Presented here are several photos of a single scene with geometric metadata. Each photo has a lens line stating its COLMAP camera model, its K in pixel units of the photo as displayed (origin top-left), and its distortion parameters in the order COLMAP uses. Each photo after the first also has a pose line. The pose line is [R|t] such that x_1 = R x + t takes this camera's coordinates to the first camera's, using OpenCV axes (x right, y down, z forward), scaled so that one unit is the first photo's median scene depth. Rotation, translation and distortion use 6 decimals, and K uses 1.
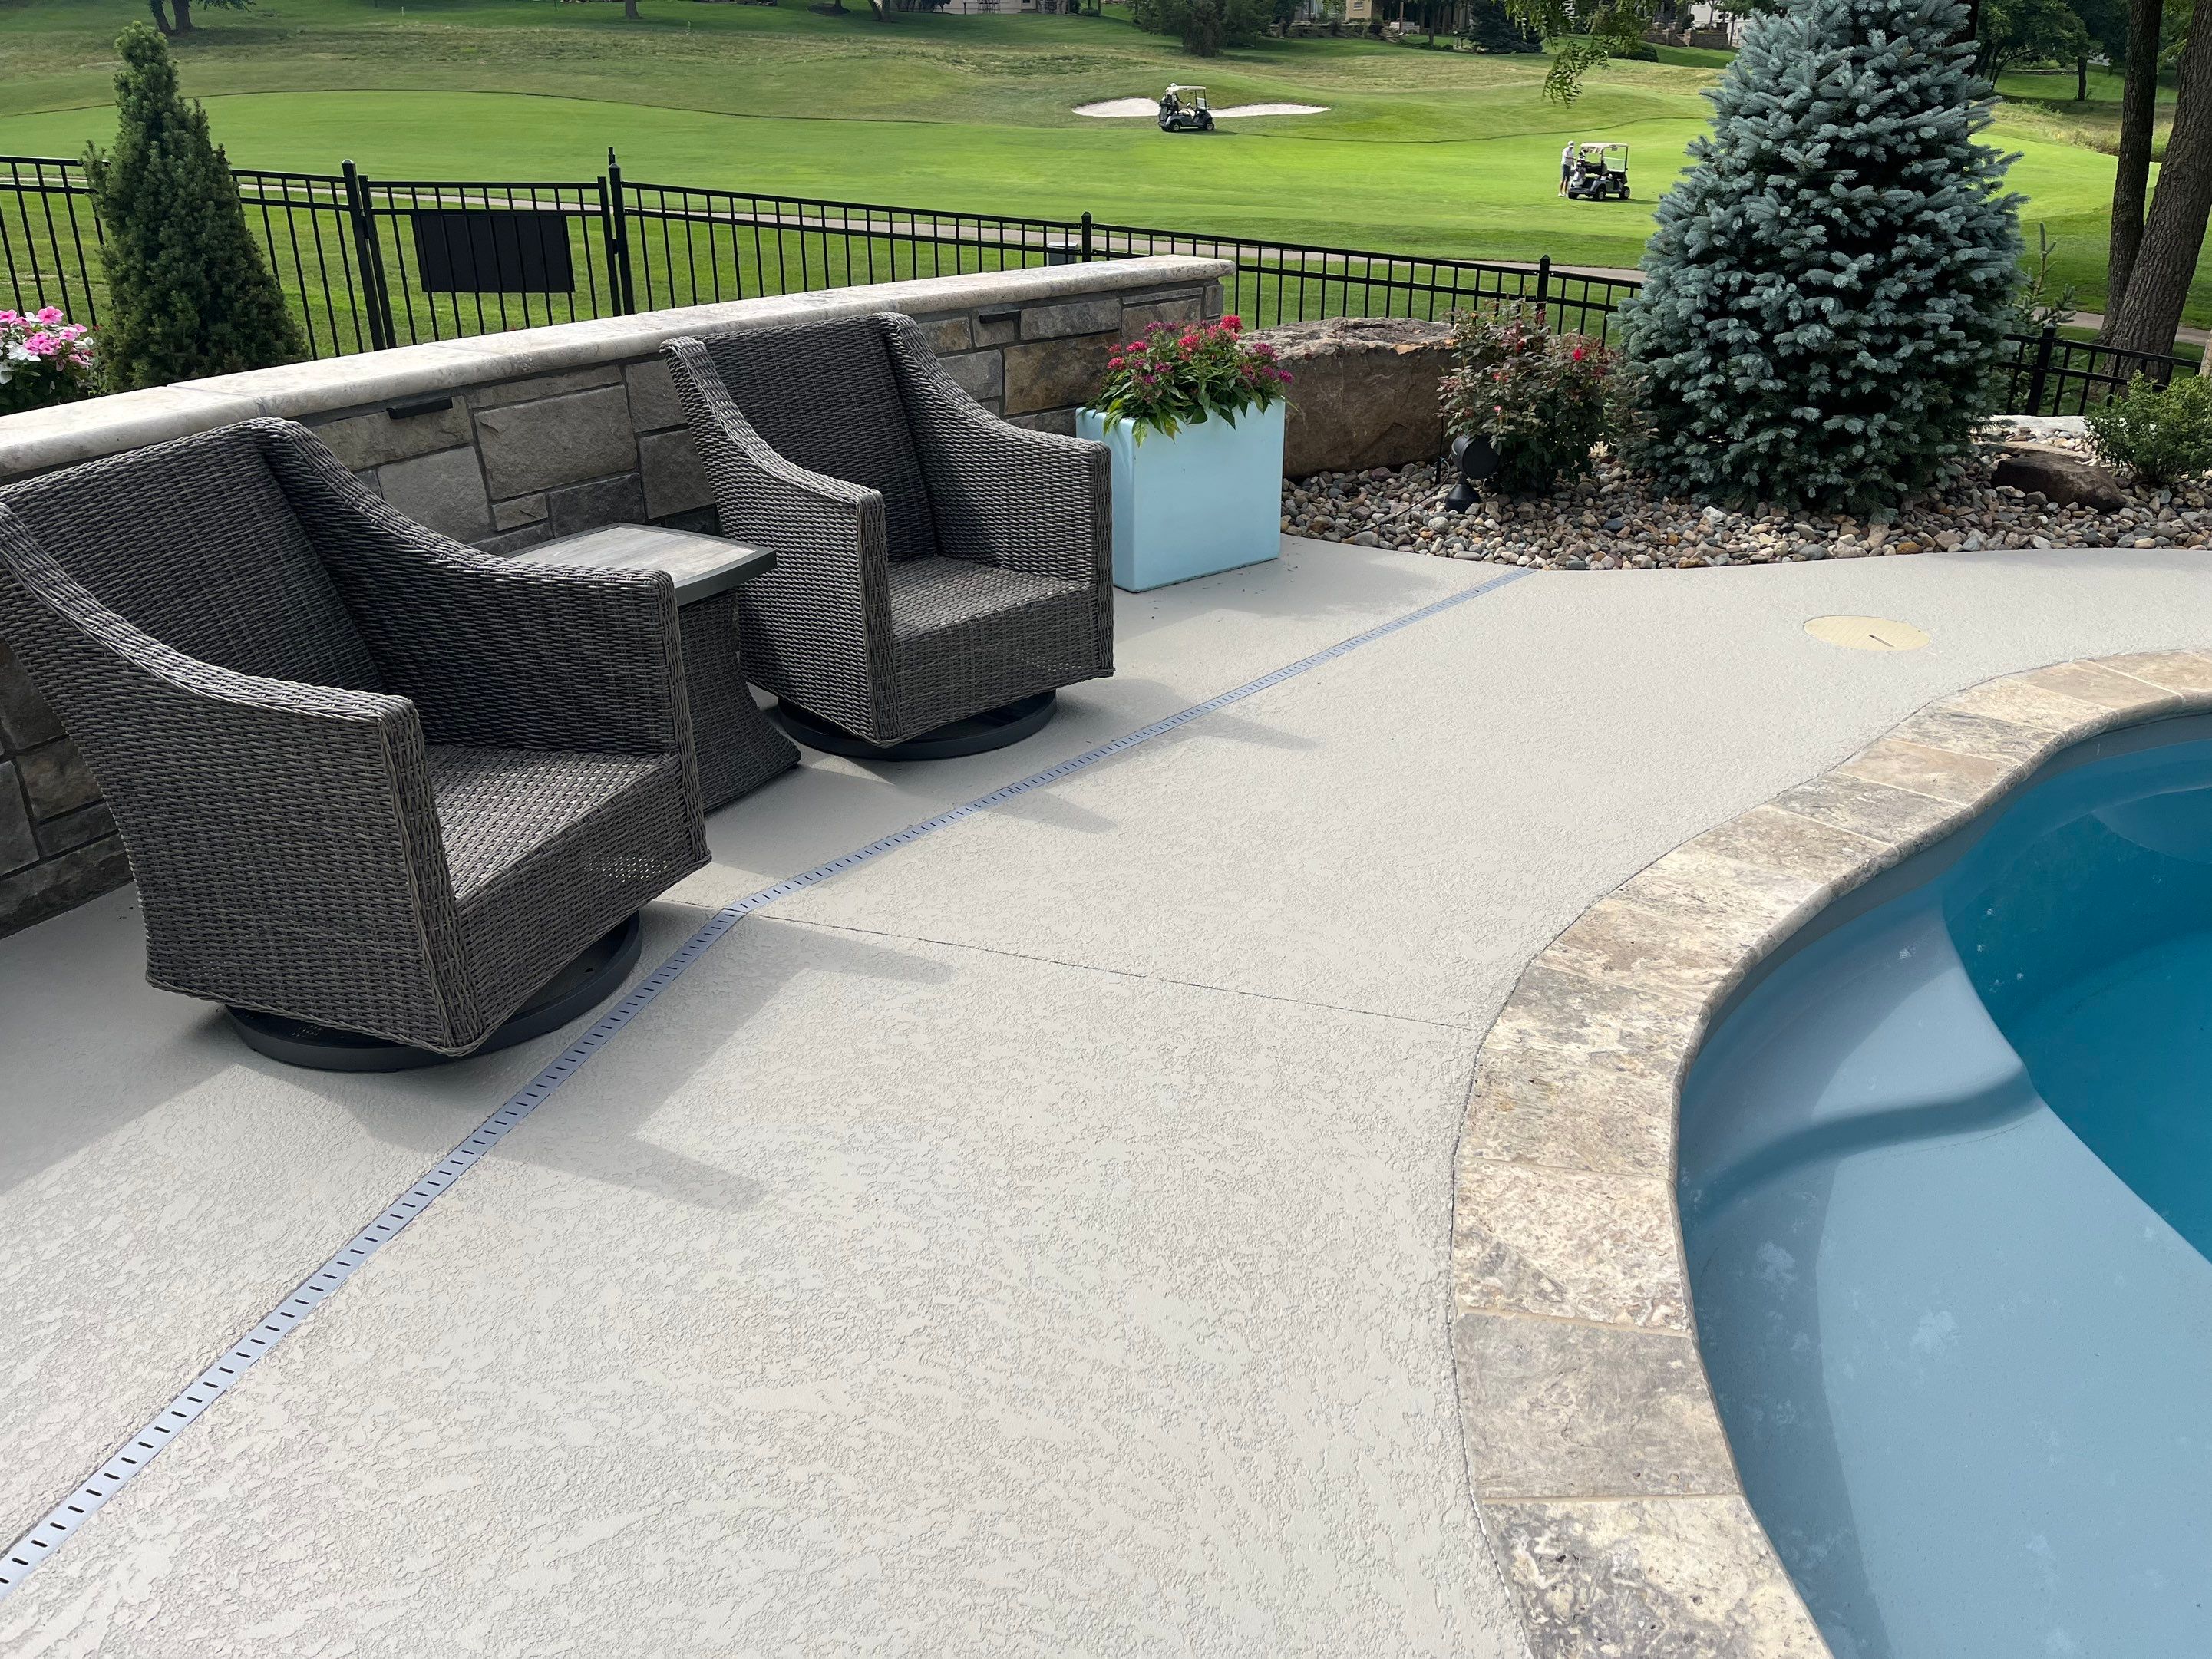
lens RADIAL K [[1701.2, 0, 1140.0], [0, 1701.2, 820.8], [0, 0, 1]] dist [0.076951, -0.100145]
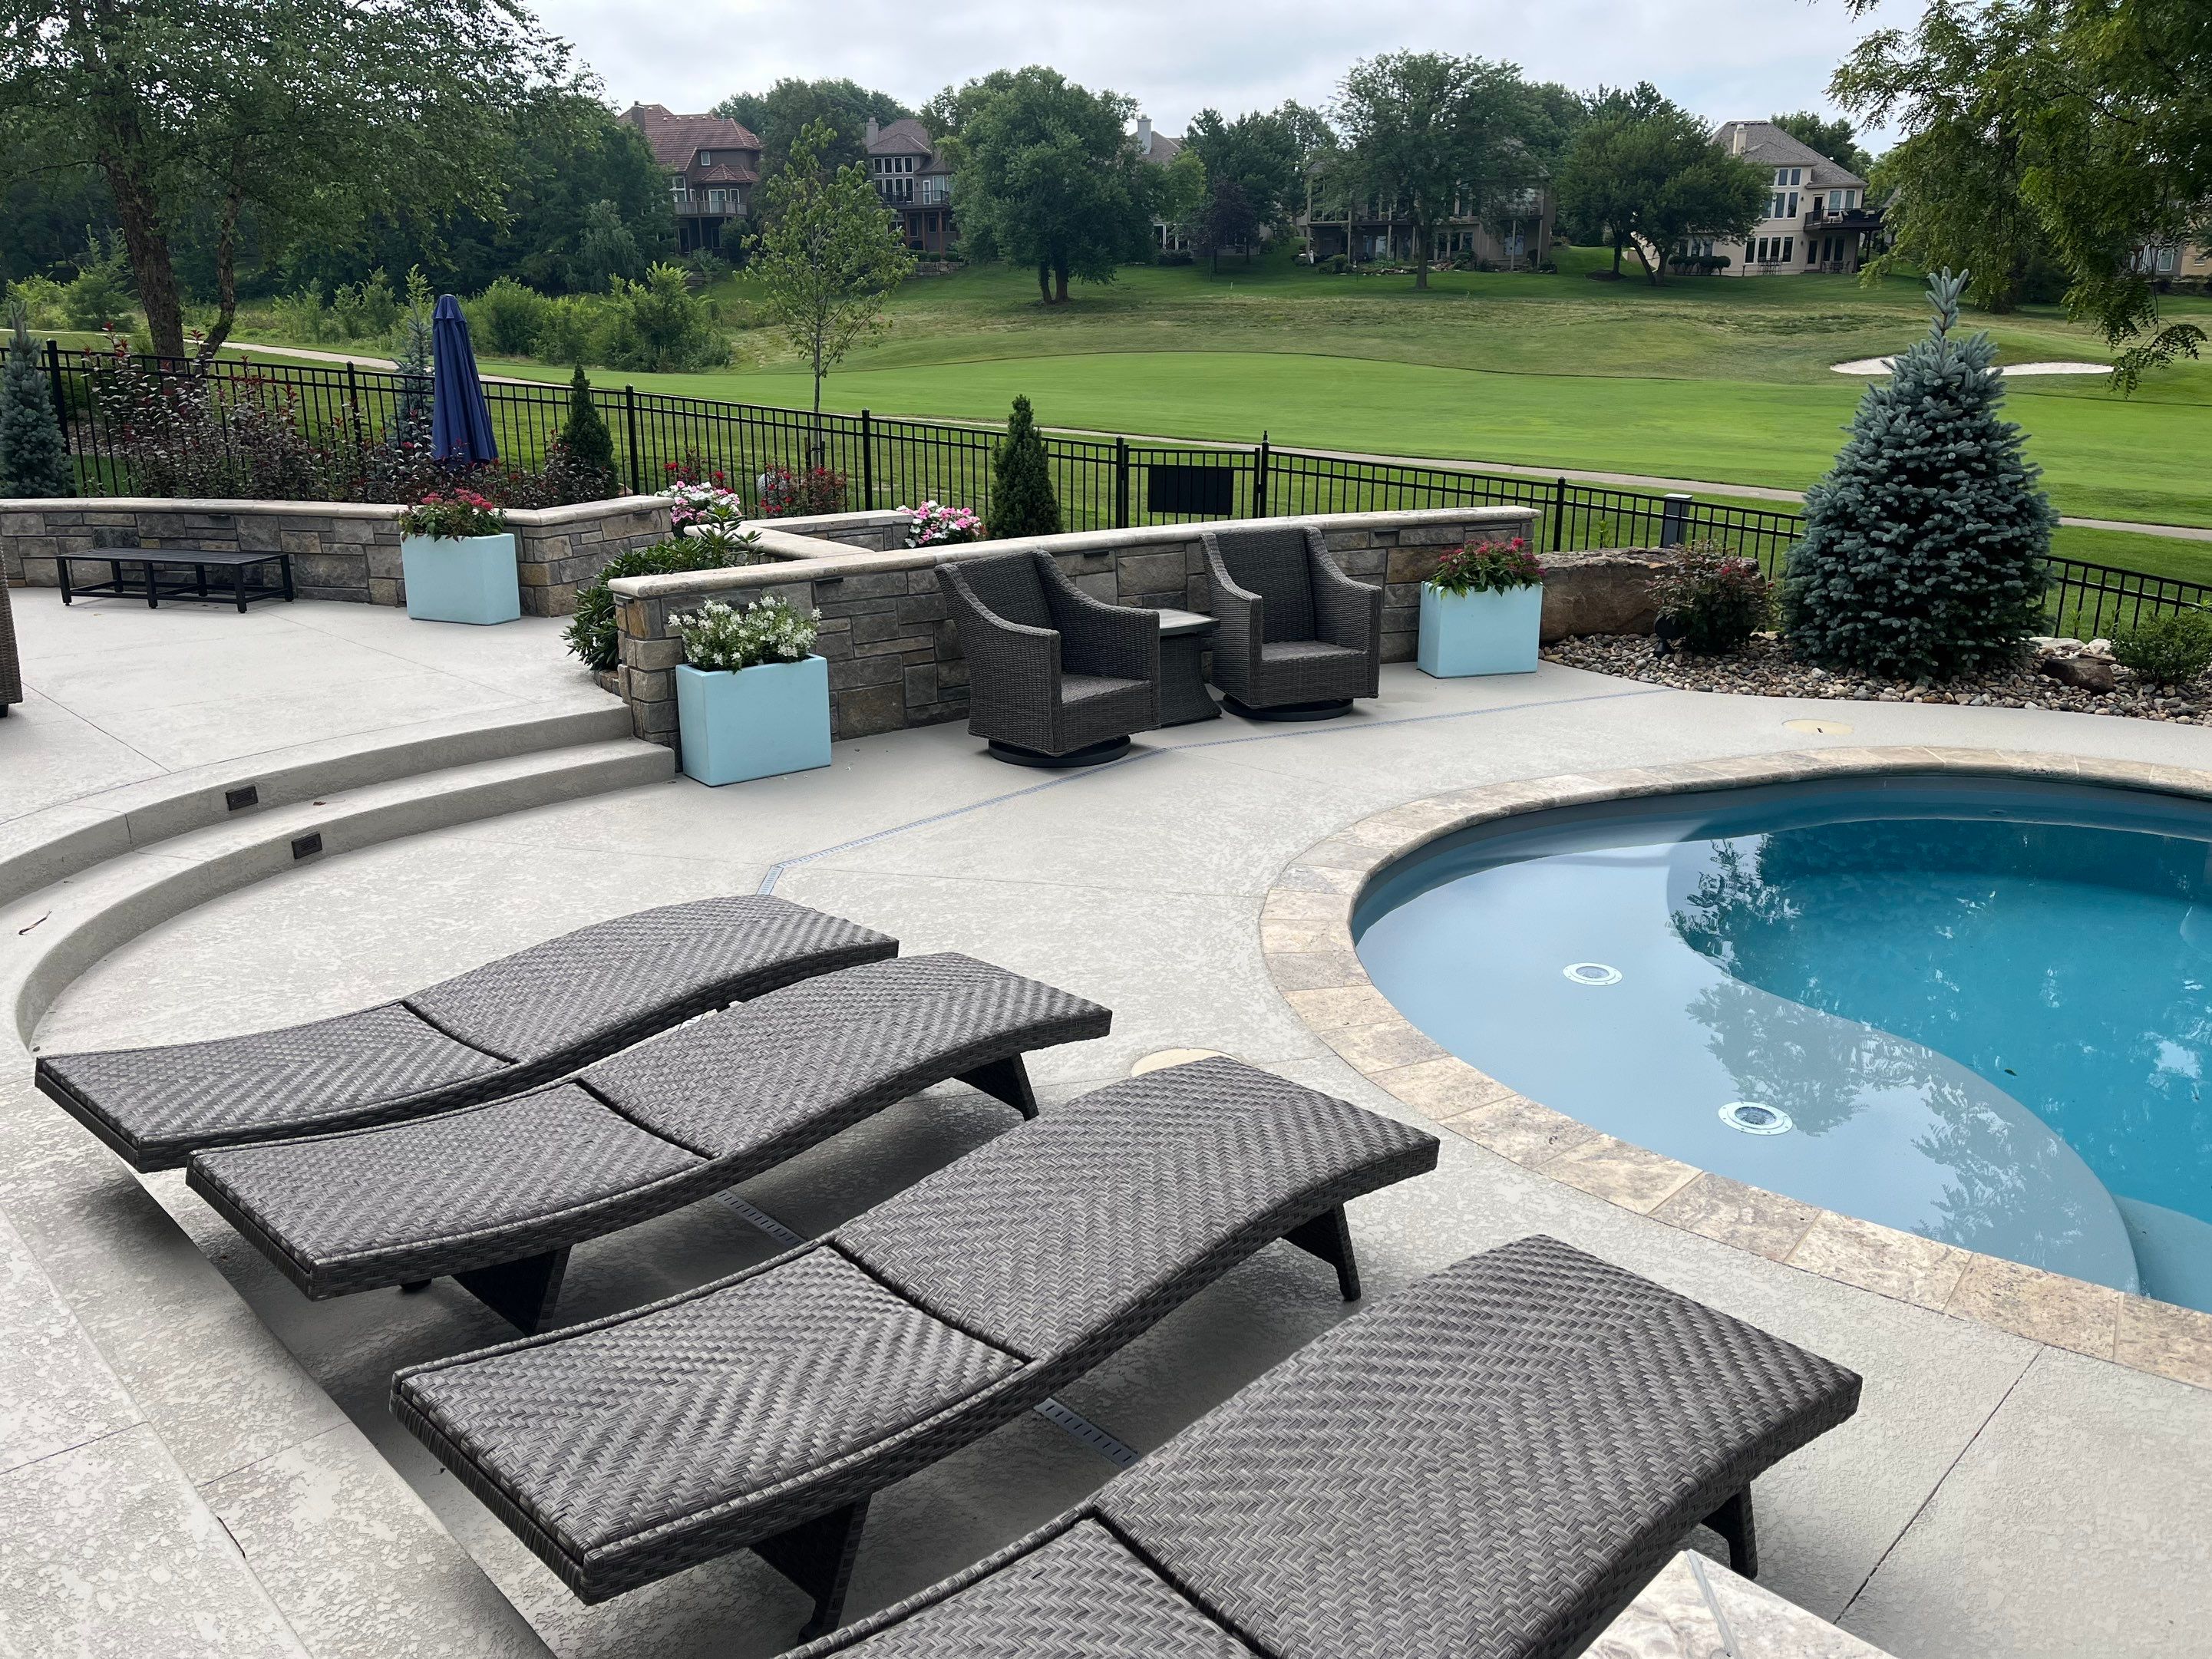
lens RADIAL K [[1701.2, 0, 1140.0], [0, 1701.2, 820.8], [0, 0, 1]] dist [0.076951, -0.100145]
pose [[0.910869, 0.117115, -0.395731, 0.461211], [-0.167066, 0.981446, -0.094088, 0.251216], [0.377369, 0.151815, 0.913534, -0.813092]]
